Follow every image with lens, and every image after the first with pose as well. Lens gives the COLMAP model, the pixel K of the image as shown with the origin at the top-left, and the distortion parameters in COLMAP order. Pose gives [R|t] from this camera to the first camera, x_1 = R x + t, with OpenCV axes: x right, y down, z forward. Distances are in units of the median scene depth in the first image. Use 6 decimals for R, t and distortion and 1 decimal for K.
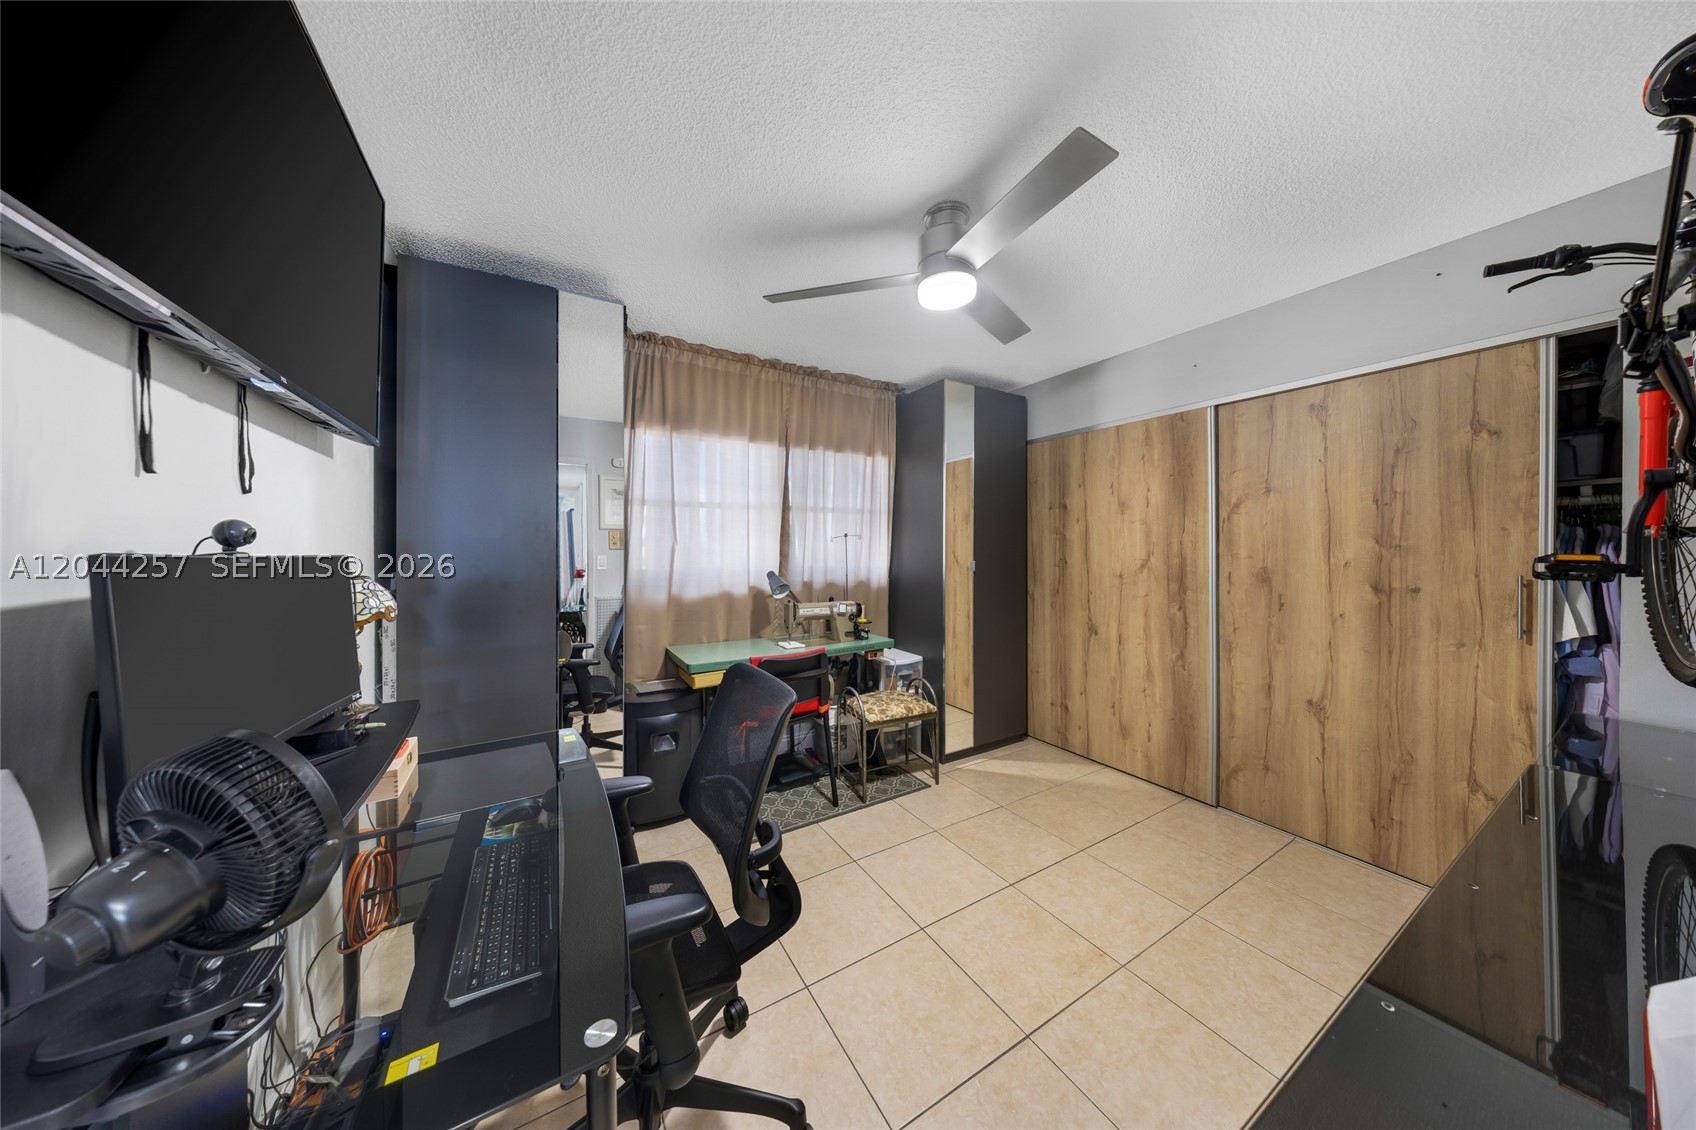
lens RADIAL K [[514.5, 0, 845.2], [0, 514.5, 548.0], [0, 0, 1]] dist [-0.000674, -0.000073]
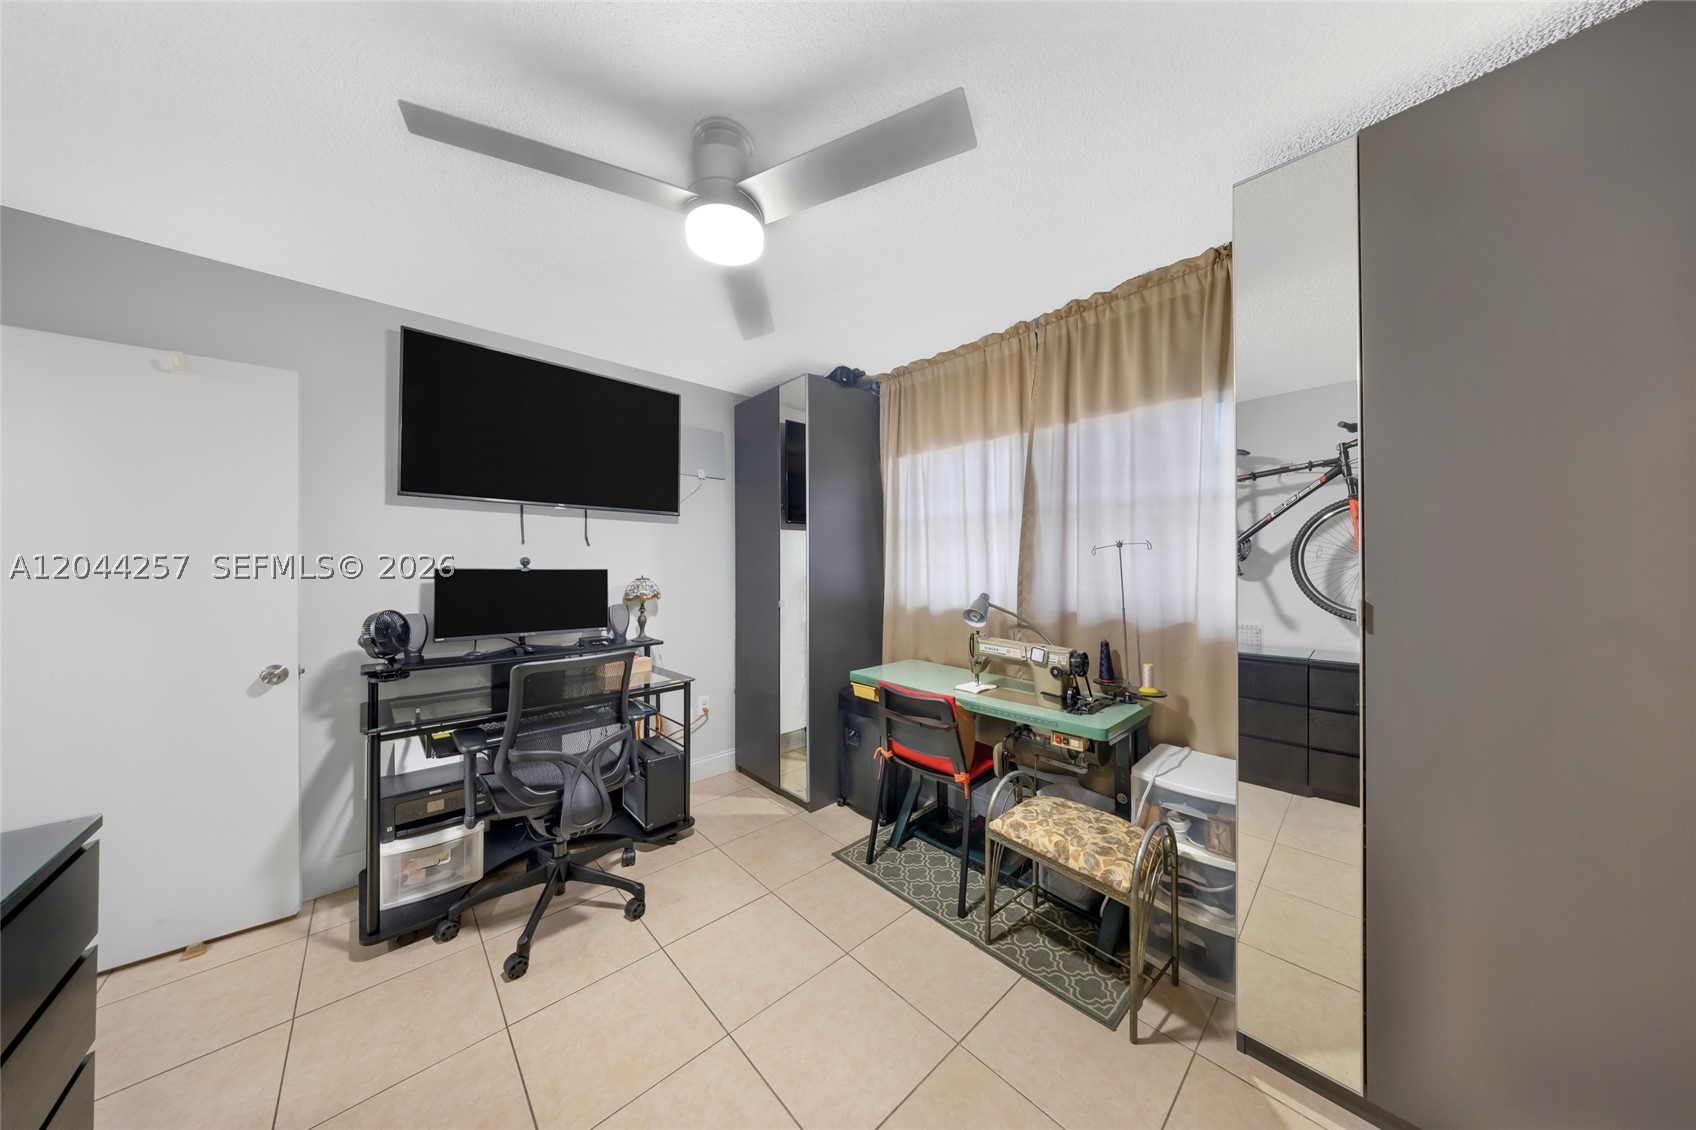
lens RADIAL K [[514.5, 0, 845.2], [0, 514.5, 548.0], [0, 0, 1]] dist [-0.000674, -0.000073]
pose [[0.214438, -0.010133, -0.976685, 0.602284], [0.006572, 0.999939, -0.008931, -0.019113], [0.976715, -0.004504, 0.214492, 0.609713]]
